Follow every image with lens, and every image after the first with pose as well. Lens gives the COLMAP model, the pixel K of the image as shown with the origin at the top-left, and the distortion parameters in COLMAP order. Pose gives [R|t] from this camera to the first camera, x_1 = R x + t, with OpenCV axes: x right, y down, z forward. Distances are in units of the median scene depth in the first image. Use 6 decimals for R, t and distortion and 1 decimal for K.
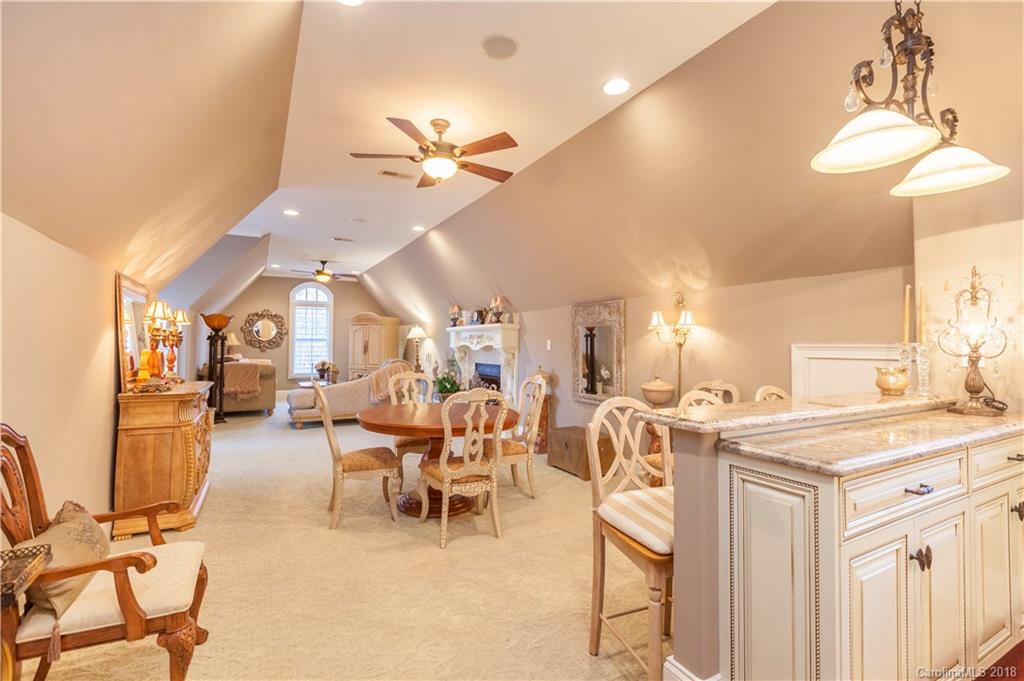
lens RADIAL K [[465.1, 0, 512.0], [0, 465.1, 340.5], [0, 0, 1]] dist [0.000673, 0.000033]
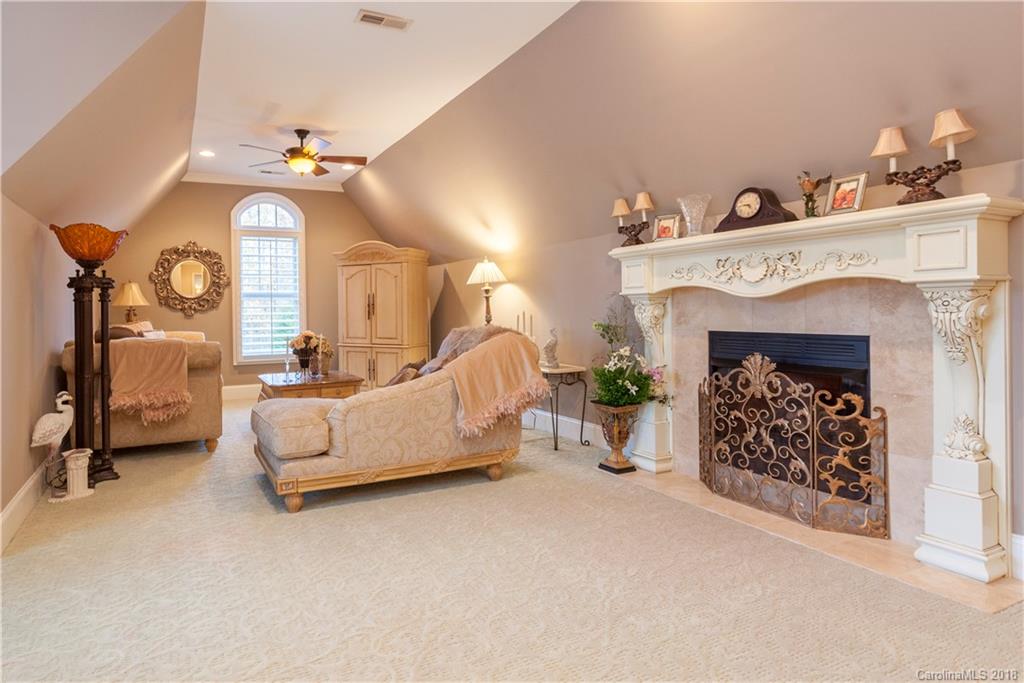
lens RADIAL K [[795.2, 0, 510.1], [0, 795.2, 315.5], [0, 0, 1]] dist [0.031388, 0.001438]
pose [[0.994142, -0.018794, -0.106433, -0.102596], [0.021774, 0.999401, 0.026908, 0.007505], [0.105863, -0.029068, 0.993956, 0.182578]]
